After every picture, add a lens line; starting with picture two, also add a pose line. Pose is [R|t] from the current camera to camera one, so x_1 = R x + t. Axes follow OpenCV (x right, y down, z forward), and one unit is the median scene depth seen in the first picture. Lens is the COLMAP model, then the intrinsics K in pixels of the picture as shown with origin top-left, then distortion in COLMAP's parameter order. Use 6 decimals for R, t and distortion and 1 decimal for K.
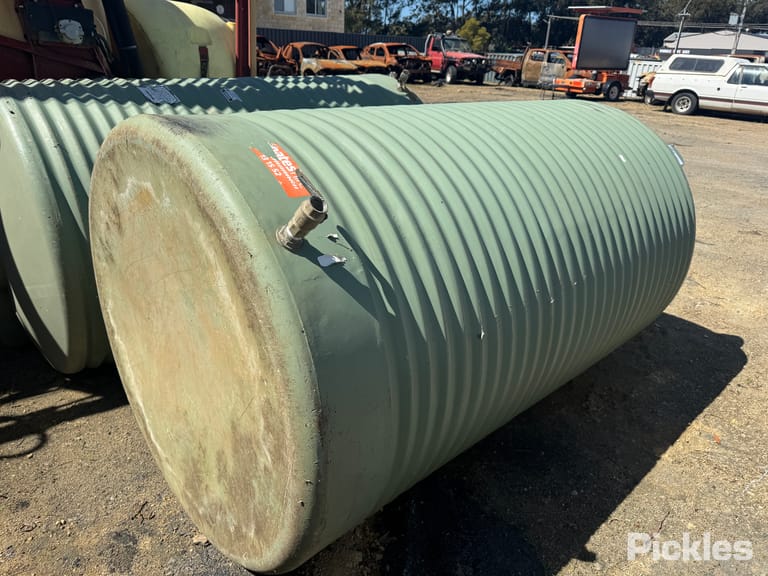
lens RADIAL K [[550.3, 0, 387.3], [0, 550.3, 287.3], [0, 0, 1]] dist [0.001257, -0.003495]
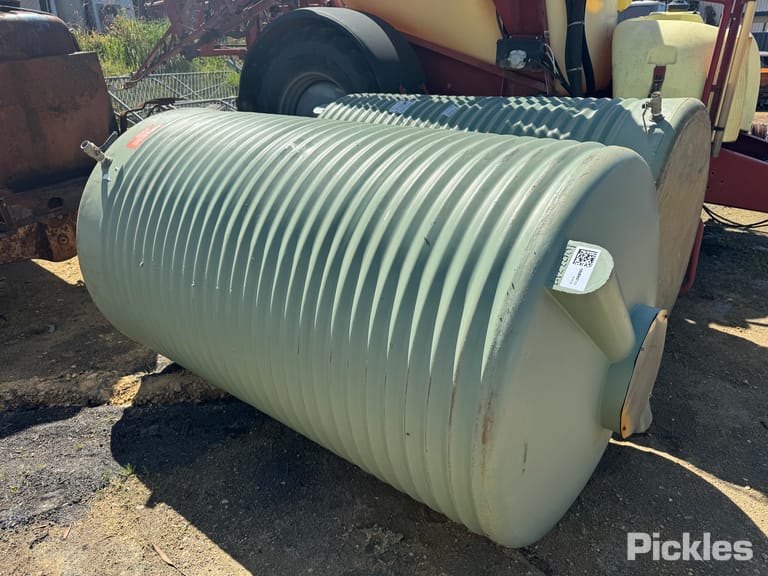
lens RADIAL K [[550.3, 0, 384.0], [0, 550.3, 290.0], [0, 0, 1]] dist [0.001257, -0.003495]
pose [[0.144092, 0.346117, -0.927060, 0.103693], [-0.375573, 0.885869, 0.272363, -0.030989], [0.915523, 0.308933, 0.257639, 0.077265]]
